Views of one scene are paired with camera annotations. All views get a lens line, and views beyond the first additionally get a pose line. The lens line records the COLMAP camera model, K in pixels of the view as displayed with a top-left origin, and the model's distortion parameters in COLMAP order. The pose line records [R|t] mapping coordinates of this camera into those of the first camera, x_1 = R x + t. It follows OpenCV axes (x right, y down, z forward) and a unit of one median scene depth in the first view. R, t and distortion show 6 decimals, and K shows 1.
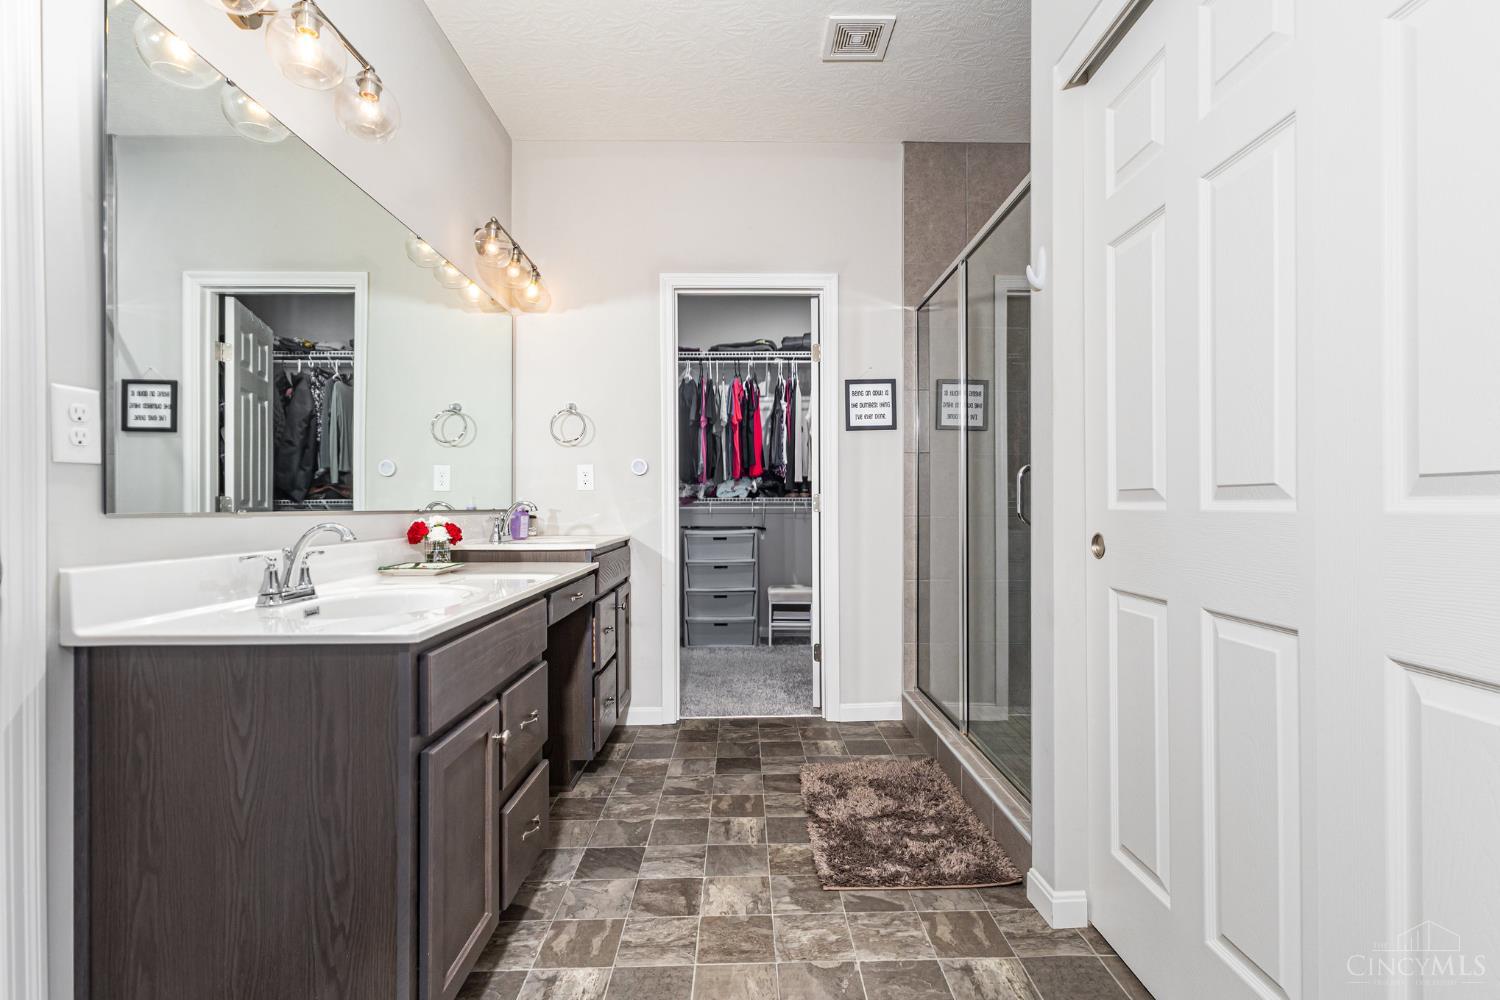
lens RADIAL K [[703.6, 0, 754.4], [0, 703.6, 503.0], [0, 0, 1]] dist [0.005812, -0.001481]
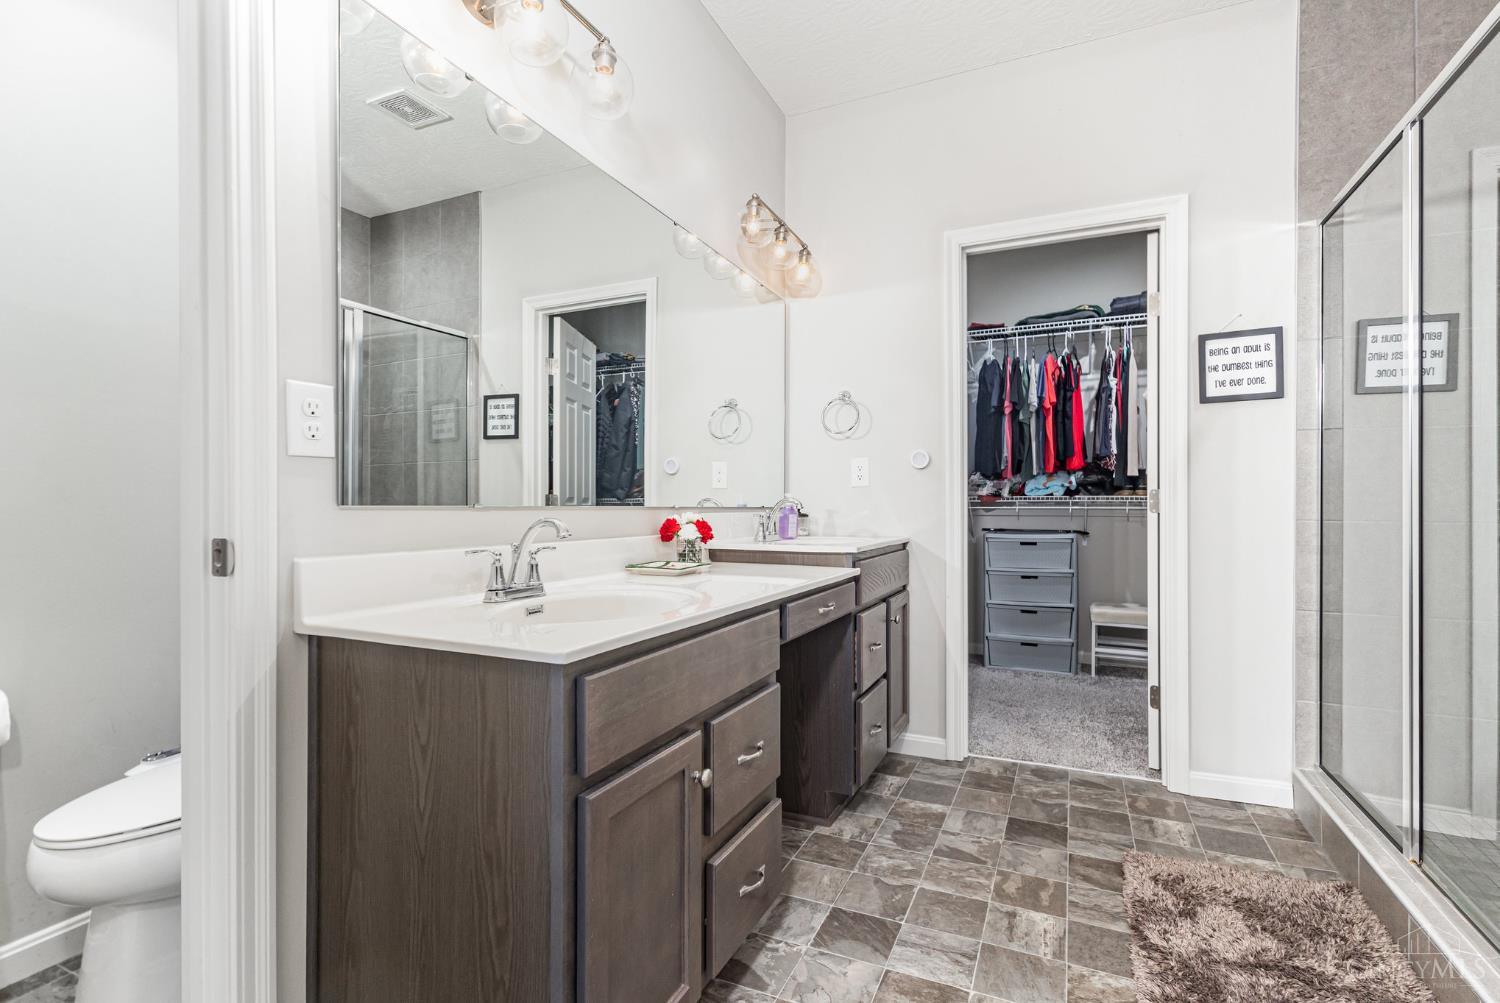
lens RADIAL K [[703.6, 0, 751.7], [0, 703.6, 502.2], [0, 0, 1]] dist [0.005812, -0.001481]
pose [[0.902393, 0.003489, -0.430900, 0.028901], [-0.004127, 0.999991, -0.000545, 0.003704], [0.430894, 0.002270, 0.902400, 0.148675]]
